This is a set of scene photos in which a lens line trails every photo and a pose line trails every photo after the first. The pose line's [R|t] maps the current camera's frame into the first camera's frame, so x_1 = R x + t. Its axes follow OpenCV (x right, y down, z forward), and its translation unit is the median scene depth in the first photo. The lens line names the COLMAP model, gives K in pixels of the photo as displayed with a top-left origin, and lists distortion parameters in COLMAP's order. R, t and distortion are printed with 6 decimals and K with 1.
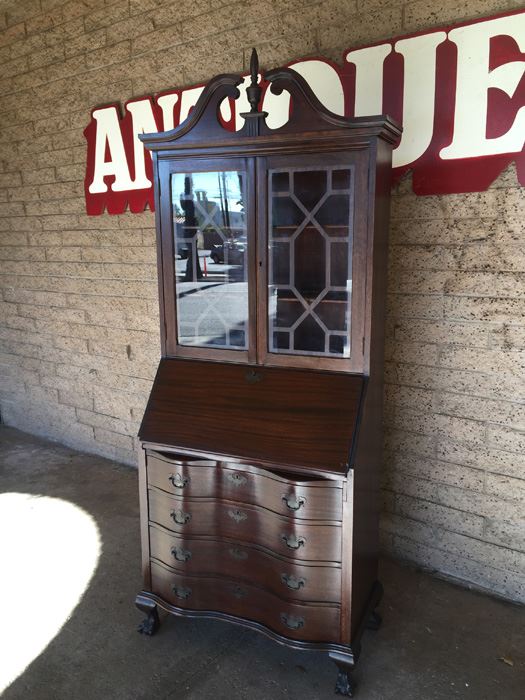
lens RADIAL K [[607.2, 0, 262.7], [0, 607.2, 345.1], [0, 0, 1]] dist [0.078248, -0.123013]
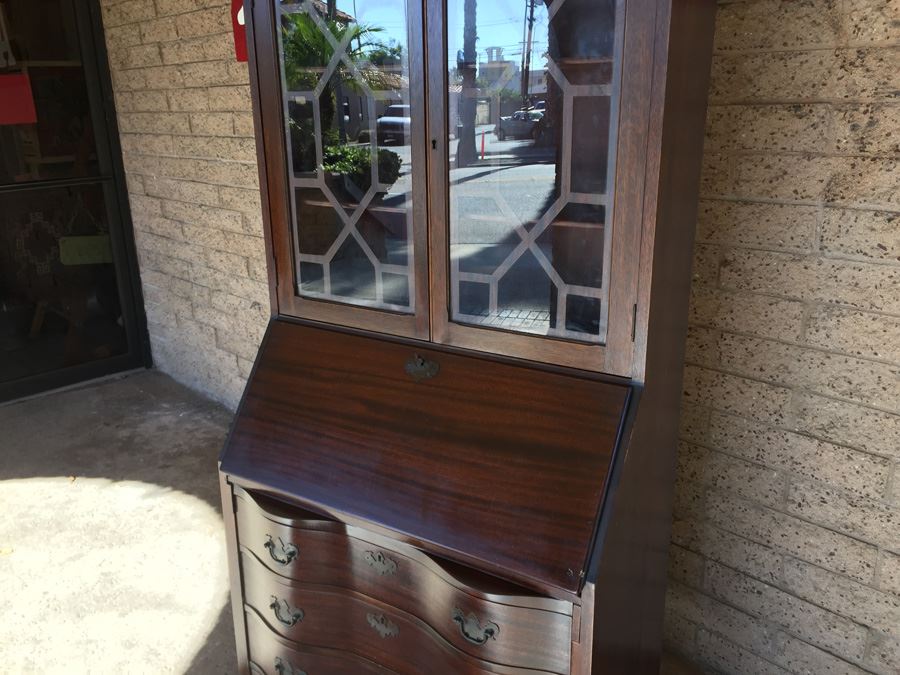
lens RADIAL K [[780.7, 0, 445.8], [0, 780.7, 338.8], [0, 0, 1]] dist [0.078248, -0.123013]
pose [[0.988514, 0.038971, -0.146017, 0.086143], [-0.021594, 0.992689, 0.118753, -0.042879], [0.149578, -0.114236, 0.982129, 0.296231]]
